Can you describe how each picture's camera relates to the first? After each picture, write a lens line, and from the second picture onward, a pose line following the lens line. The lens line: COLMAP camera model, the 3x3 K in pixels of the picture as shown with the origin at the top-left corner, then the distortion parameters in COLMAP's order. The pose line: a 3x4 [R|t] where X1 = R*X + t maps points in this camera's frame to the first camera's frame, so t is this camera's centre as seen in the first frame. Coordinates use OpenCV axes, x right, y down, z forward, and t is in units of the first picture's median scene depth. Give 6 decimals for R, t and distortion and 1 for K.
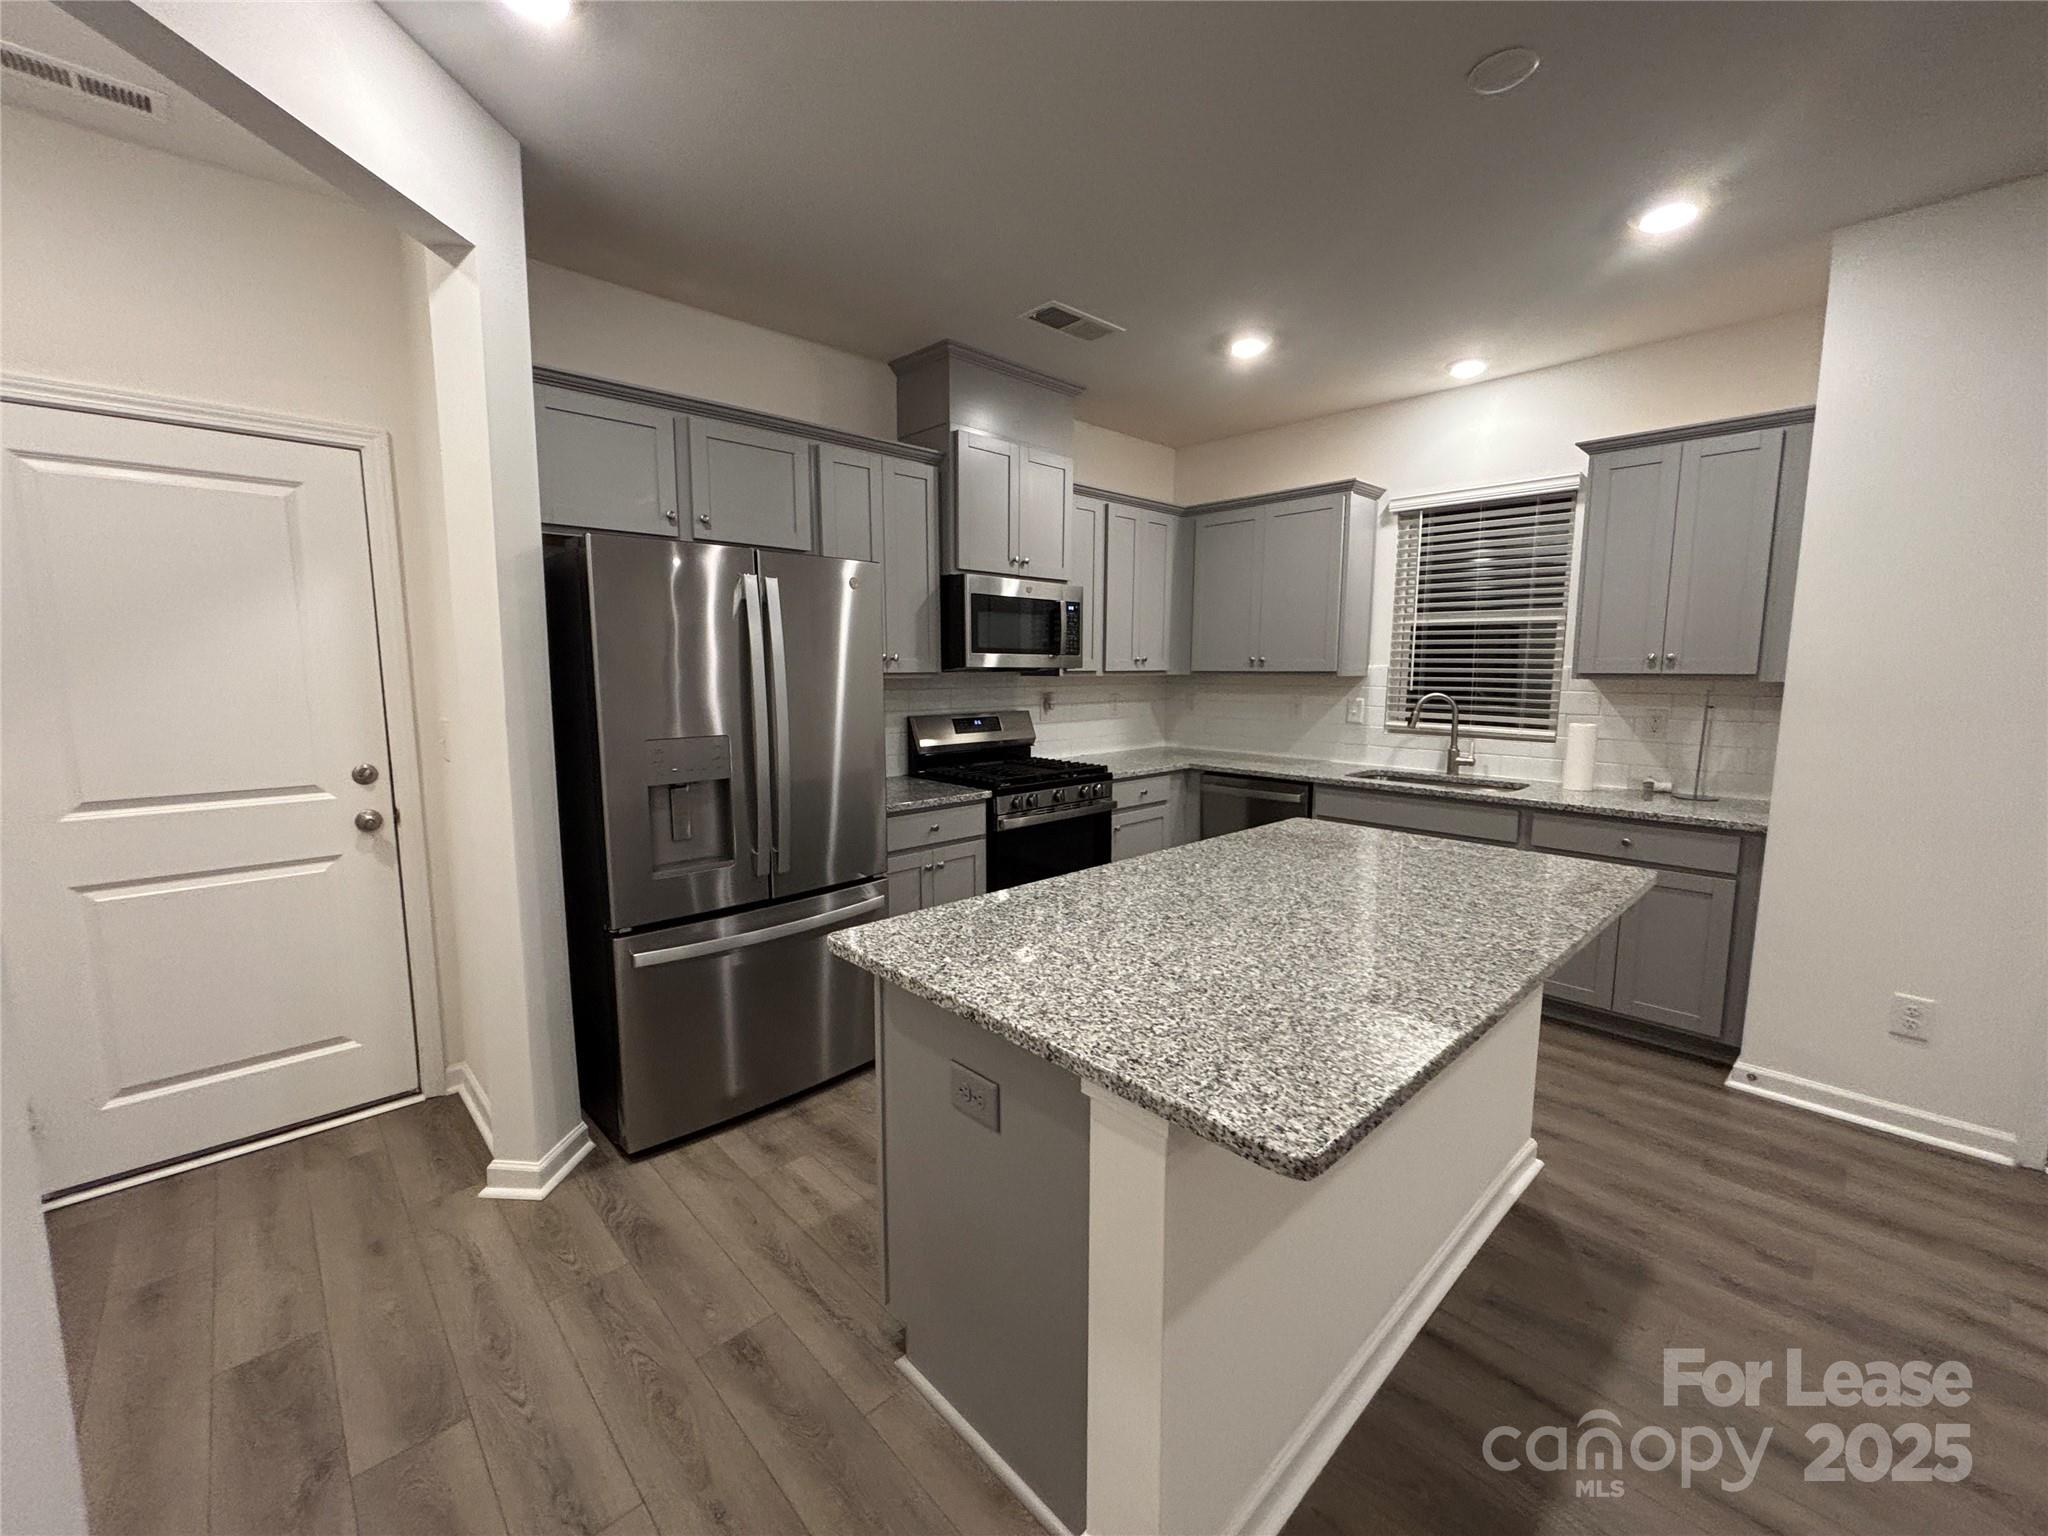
lens RADIAL K [[822.8, 0, 1022.6], [0, 822.8, 764.4], [0, 0, 1]] dist [-0.000471, 0.000028]
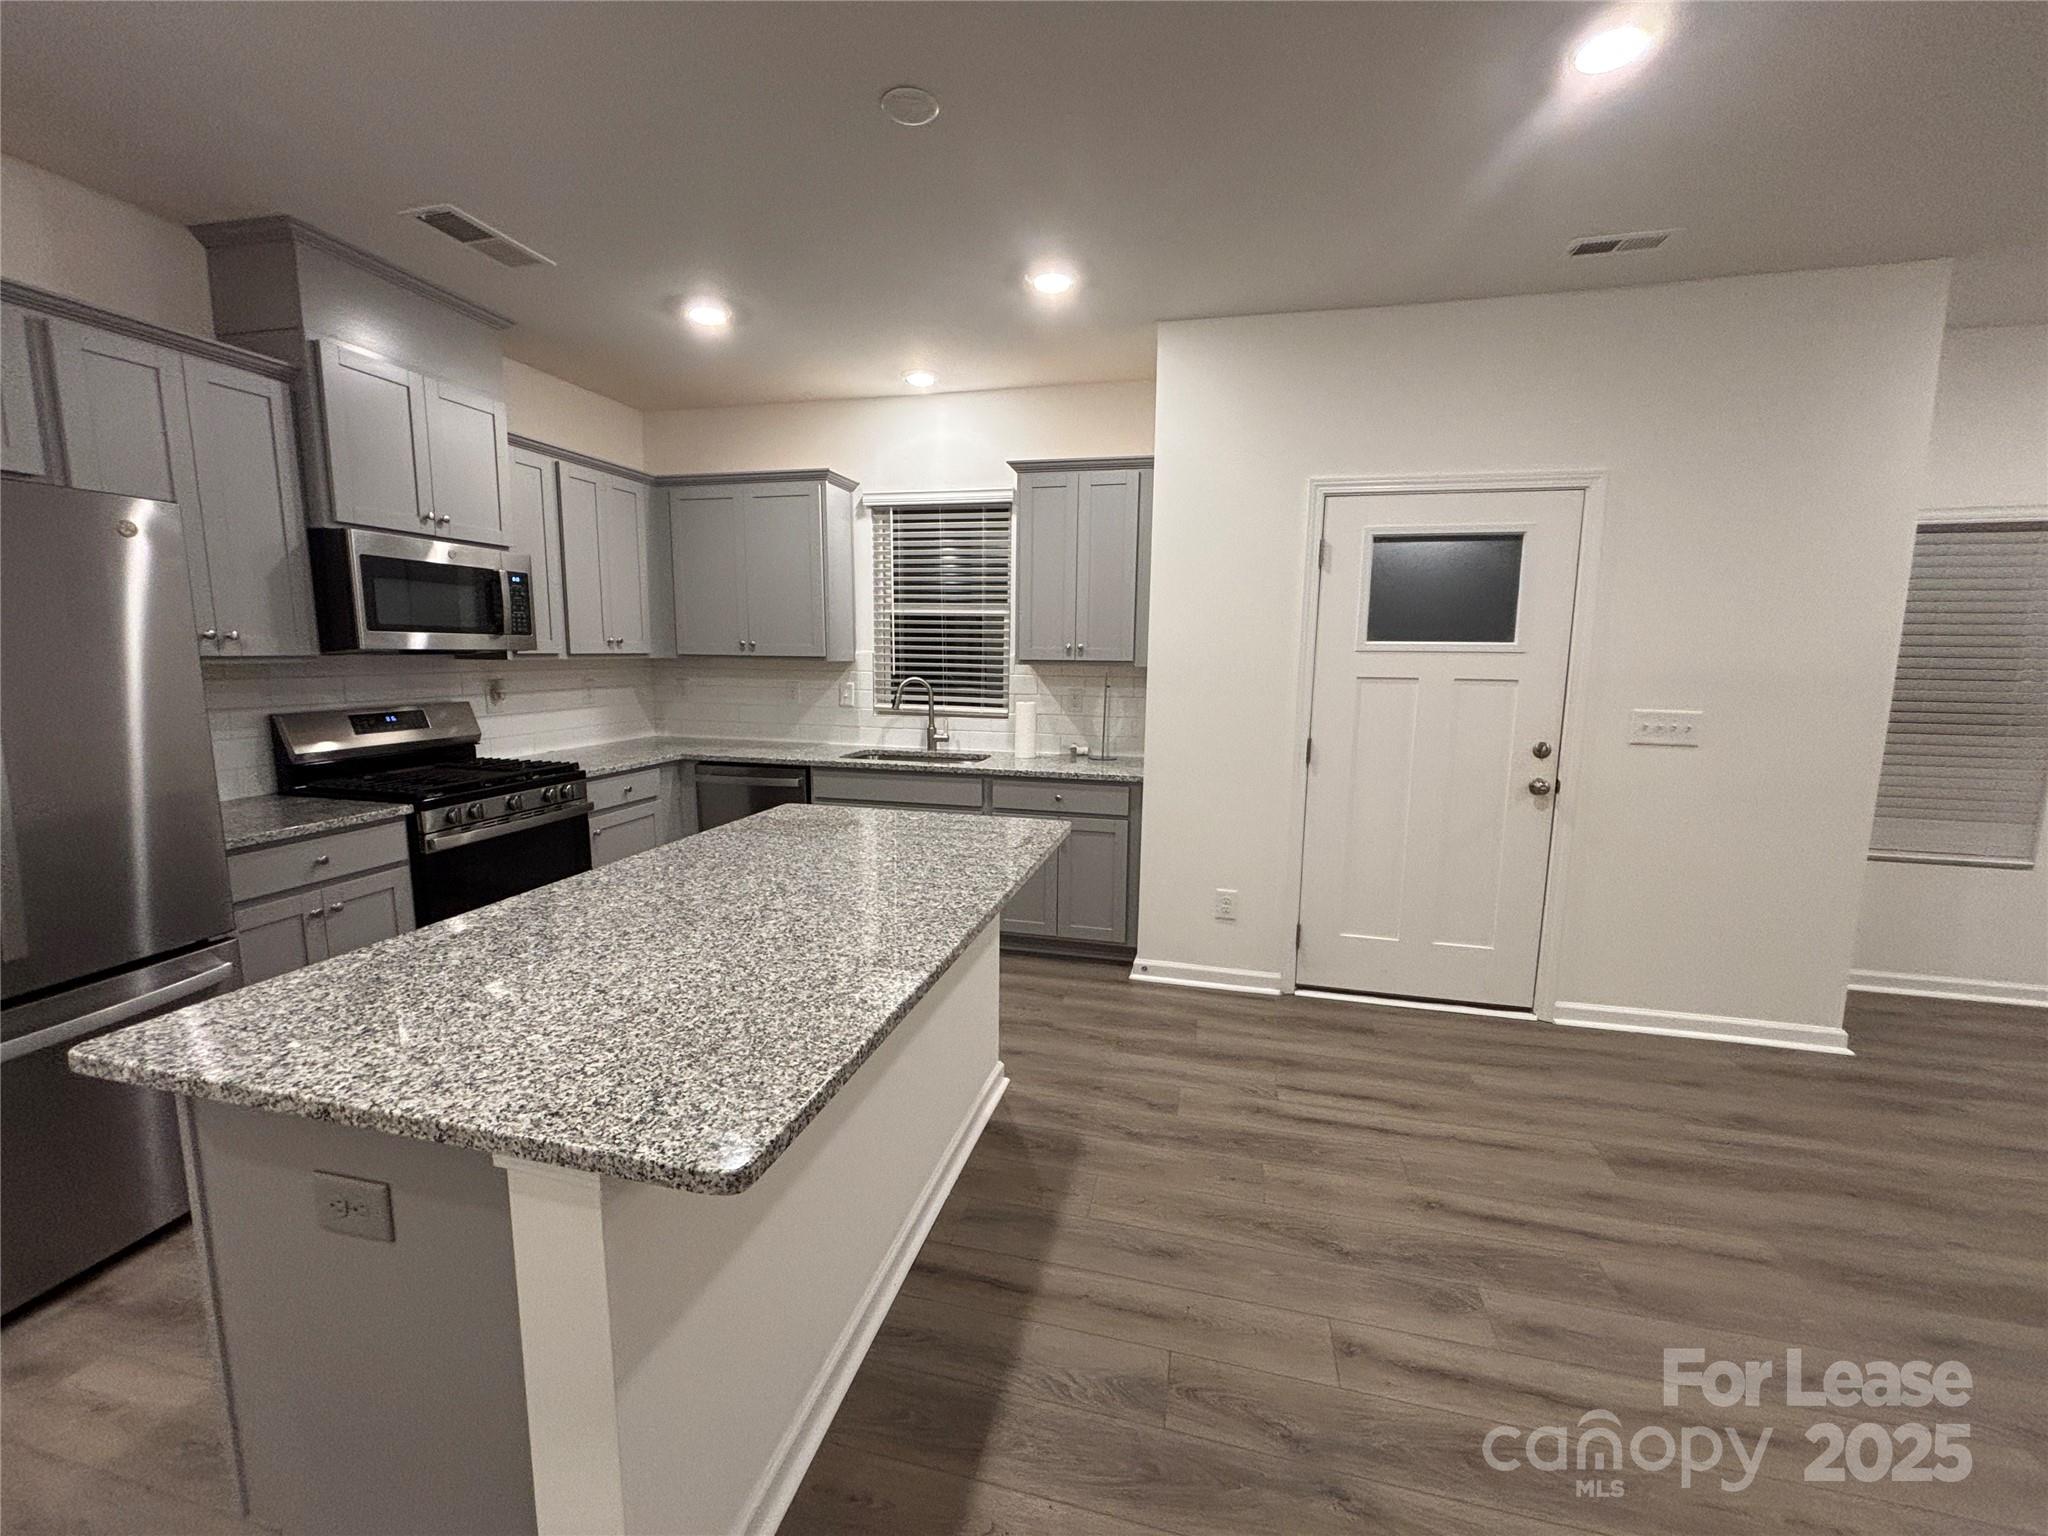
lens RADIAL K [[822.8, 0, 1025.9], [0, 822.8, 764.1], [0, 0, 1]] dist [0.004936, -0.000325]
pose [[0.838868, -0.067043, 0.540191, 0.034198], [0.056050, 0.997750, 0.036791, -0.003627], [-0.541442, -0.000585, 0.840738, 0.000615]]
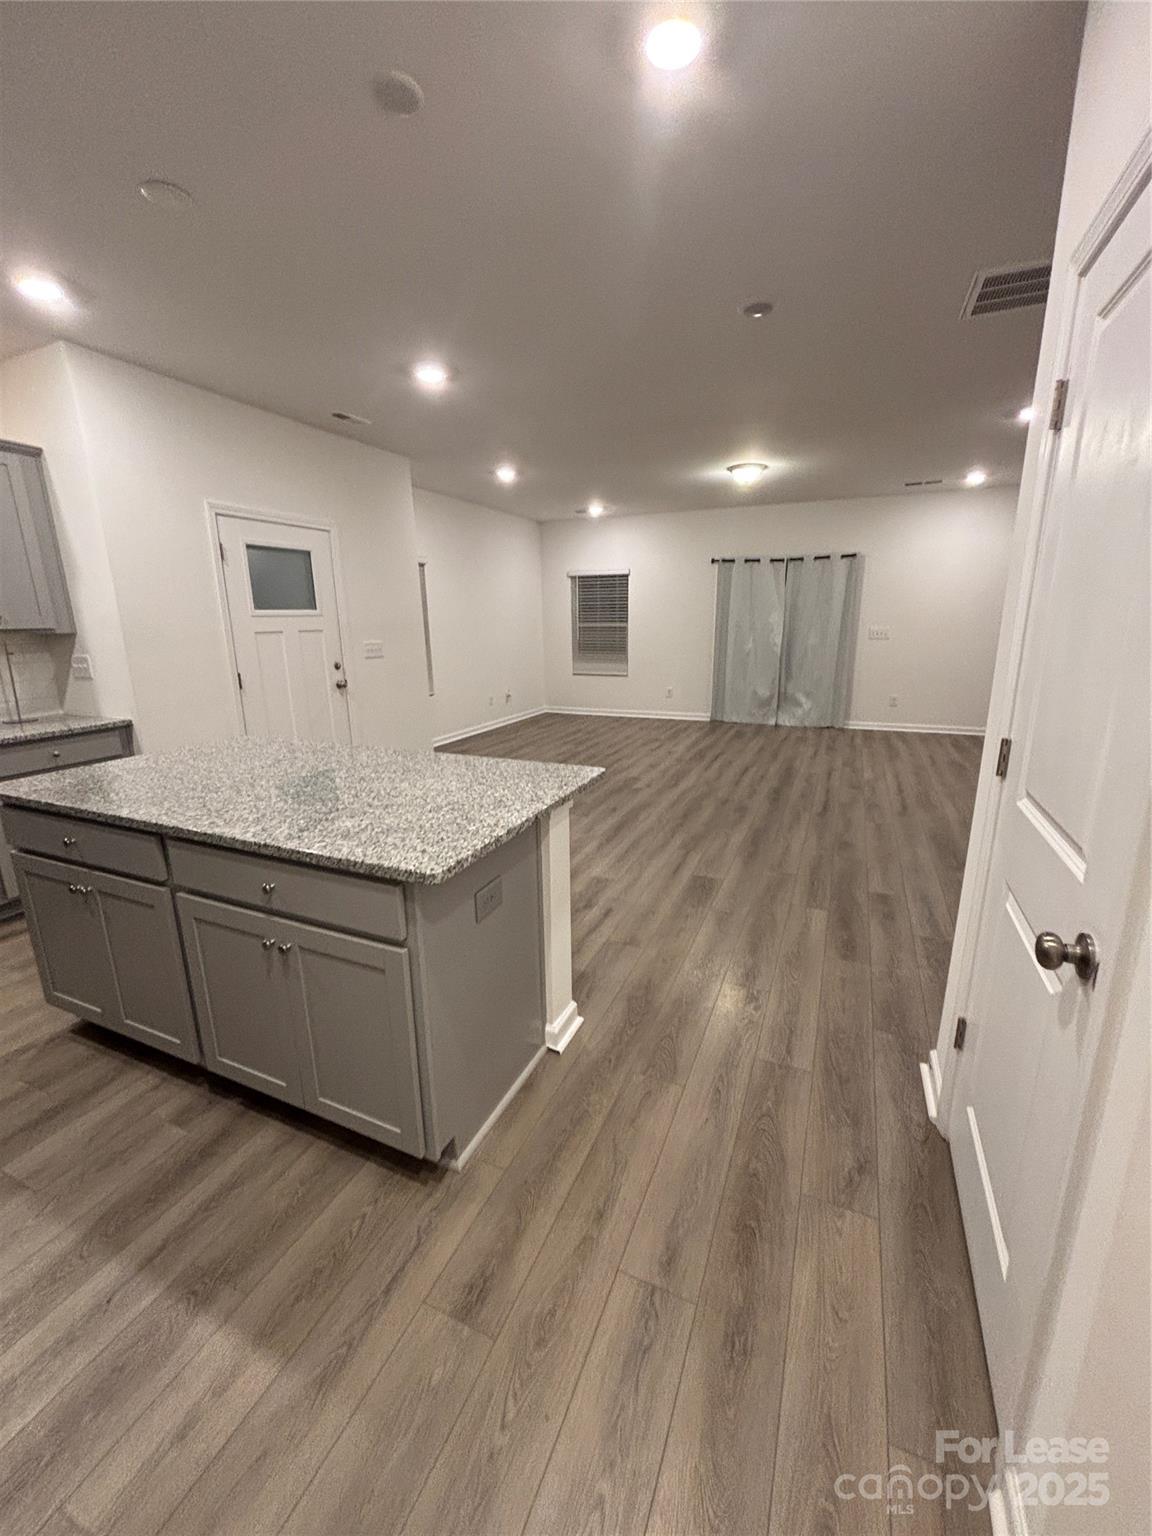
lens RADIAL K [[619.7, 0, 572.6], [0, 619.7, 770.6], [0, 0, 1]] dist [0.007879, -0.009966]
pose [[-0.384929, -0.220268, 0.896277, -0.478396], [0.124227, 0.949902, 0.286799, -0.062547], [-0.914548, 0.221739, -0.338282, 0.512631]]
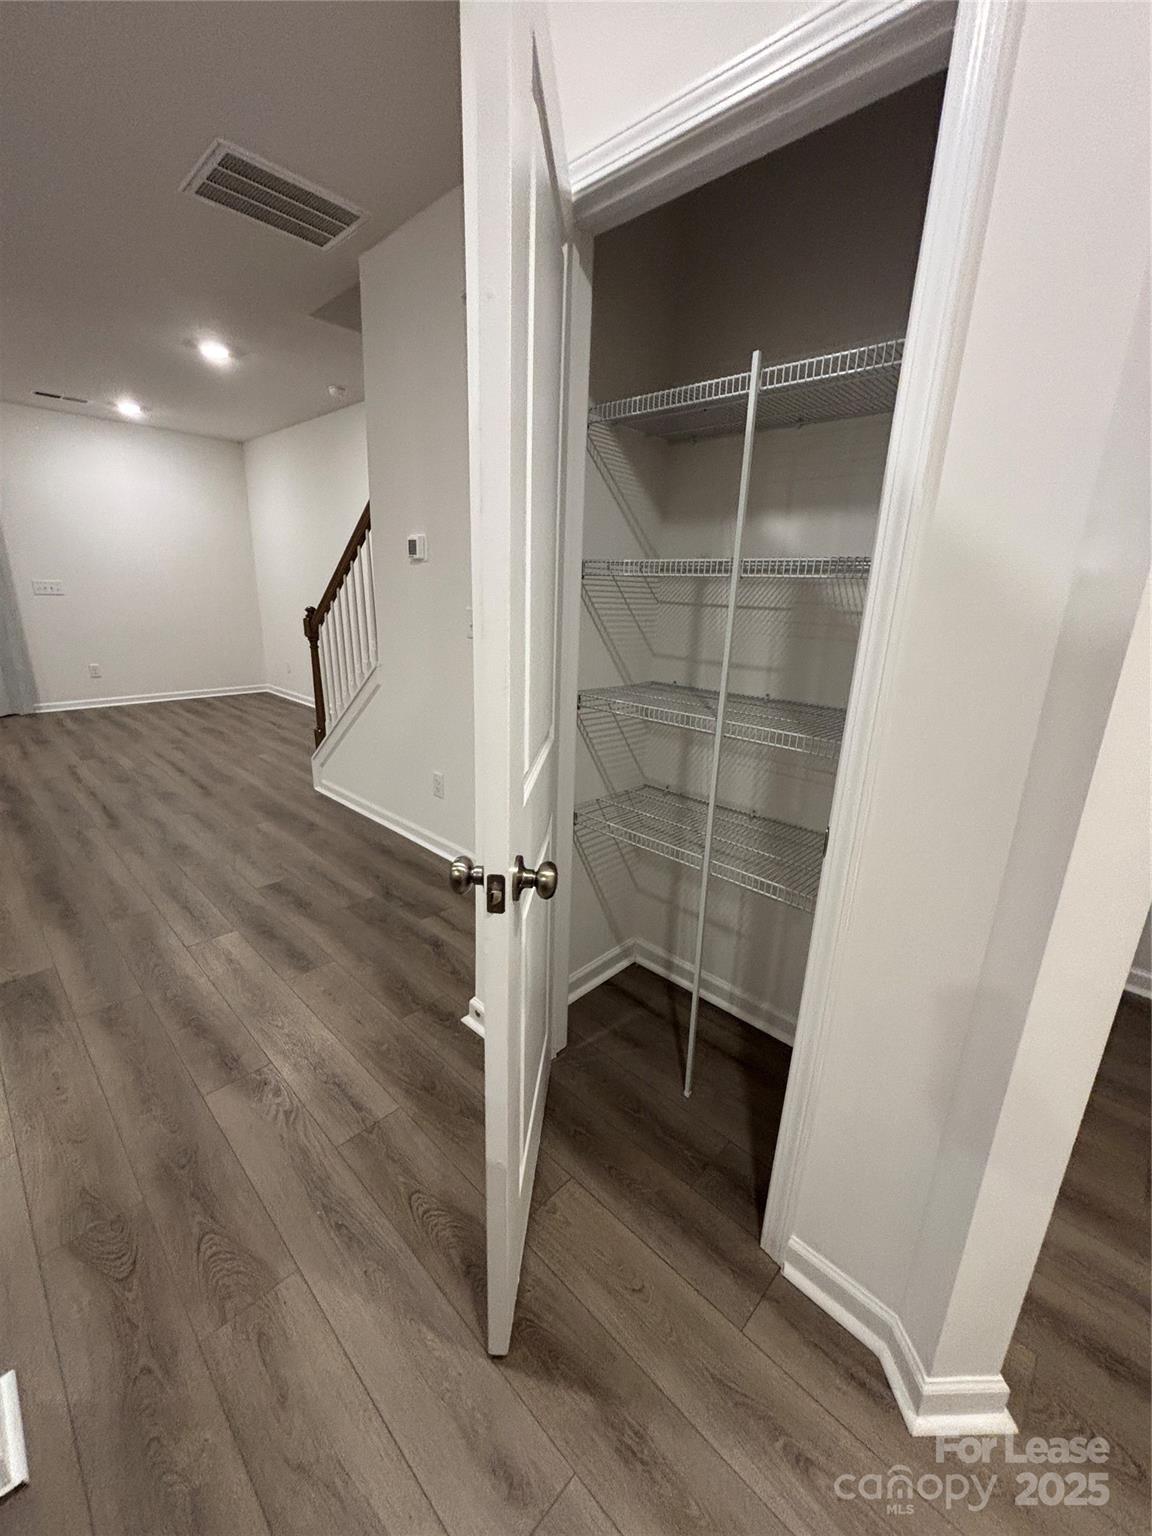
lens RADIAL K [[617.1, 0, 578.8], [0, 617.1, 768.4], [0, 0, 1]] dist [-0.000471, 0.000028]
pose [[-0.998000, -0.018843, -0.060333, -0.209419], [-0.041227, 0.917591, 0.395383, -0.039311], [0.047911, 0.397080, -0.916533, 0.517629]]
